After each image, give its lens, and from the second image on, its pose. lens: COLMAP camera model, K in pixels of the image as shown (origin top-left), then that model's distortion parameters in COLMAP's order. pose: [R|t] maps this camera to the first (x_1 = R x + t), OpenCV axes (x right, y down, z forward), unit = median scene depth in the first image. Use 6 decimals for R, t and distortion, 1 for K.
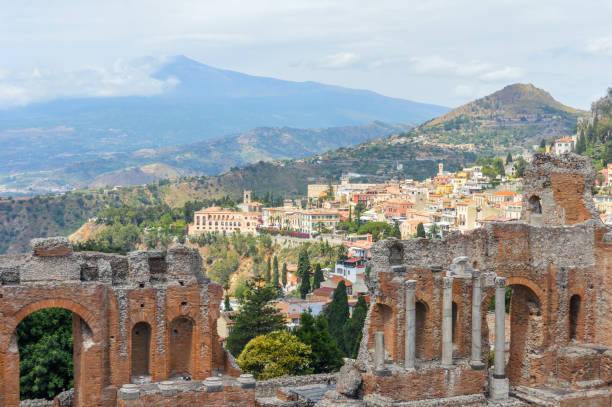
lens RADIAL K [[1068.2, 0, 313.7], [0, 1068.2, 184.2], [0, 0, 1]] dist [-0.077107, 0.000000]
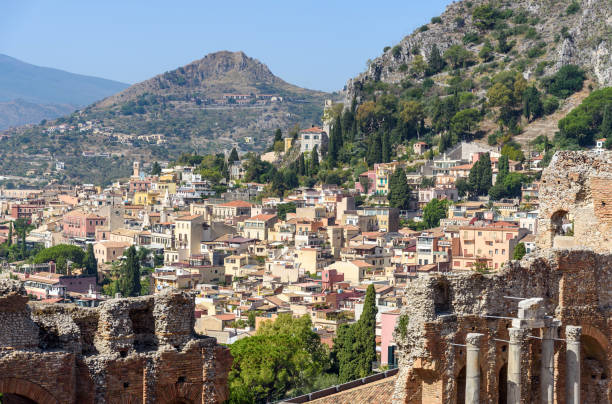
lens RADIAL K [[1491.2, 0, 306.1], [0, 1491.2, 202.9], [0, 0, 1]] dist [-0.019351, 0.000000]
pose [[0.960988, -0.000725, 0.276588, -0.254275], [-0.001687, 0.999963, 0.008483, -0.002744], [-0.276584, -0.008618, 0.960951, 0.091014]]
